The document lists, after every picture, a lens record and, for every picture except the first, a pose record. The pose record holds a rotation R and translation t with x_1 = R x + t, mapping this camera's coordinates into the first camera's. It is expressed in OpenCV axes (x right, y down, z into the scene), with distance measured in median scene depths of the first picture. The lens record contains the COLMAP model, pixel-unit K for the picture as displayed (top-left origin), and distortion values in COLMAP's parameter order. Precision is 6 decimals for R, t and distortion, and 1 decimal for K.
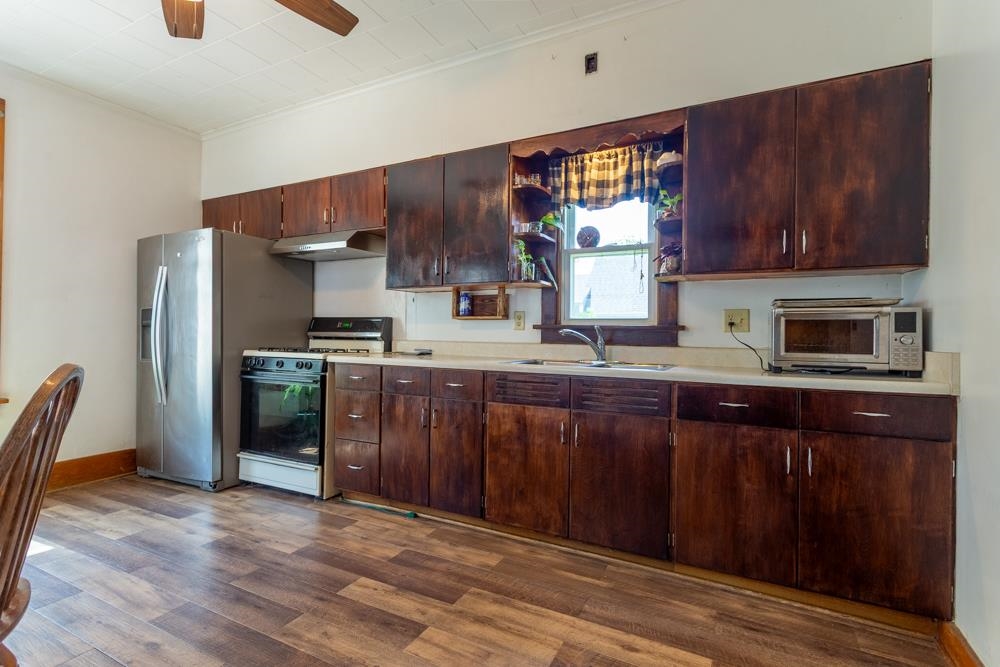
lens RADIAL K [[477.0, 0, 509.5], [0, 477.0, 336.6], [0, 0, 1]] dist [0.000783, 0.001591]
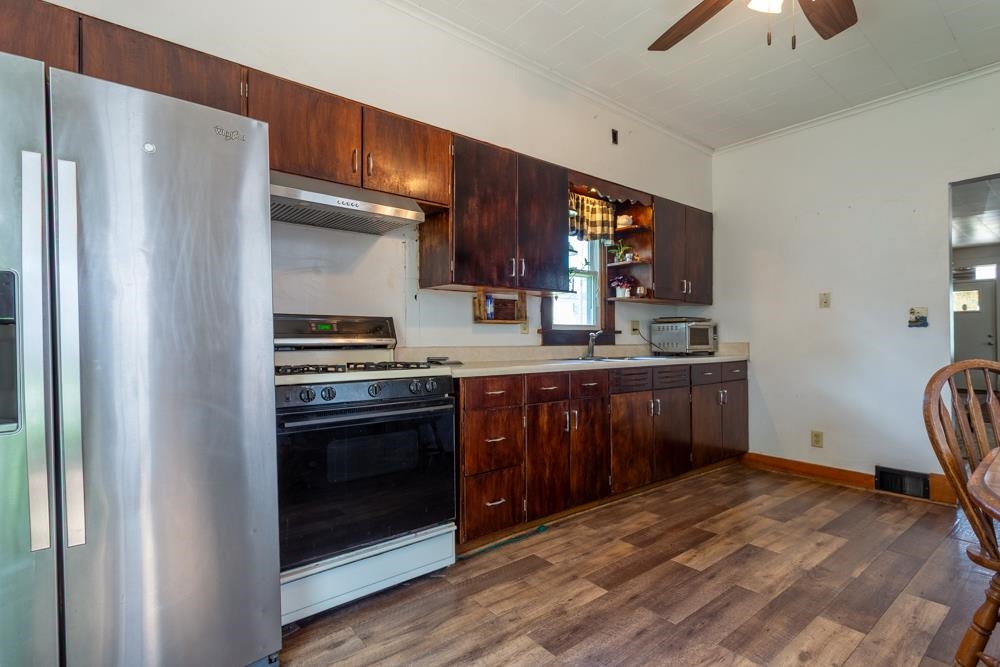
lens RADIAL K [[477.0, 0, 509.3], [0, 477.0, 337.7], [0, 0, 1]] dist [0.000783, 0.001591]
pose [[0.412785, -0.010585, 0.910767, -1.225111], [0.014663, 0.999880, 0.004975, -0.014749], [-0.910710, 0.011301, 0.412891, 0.740702]]
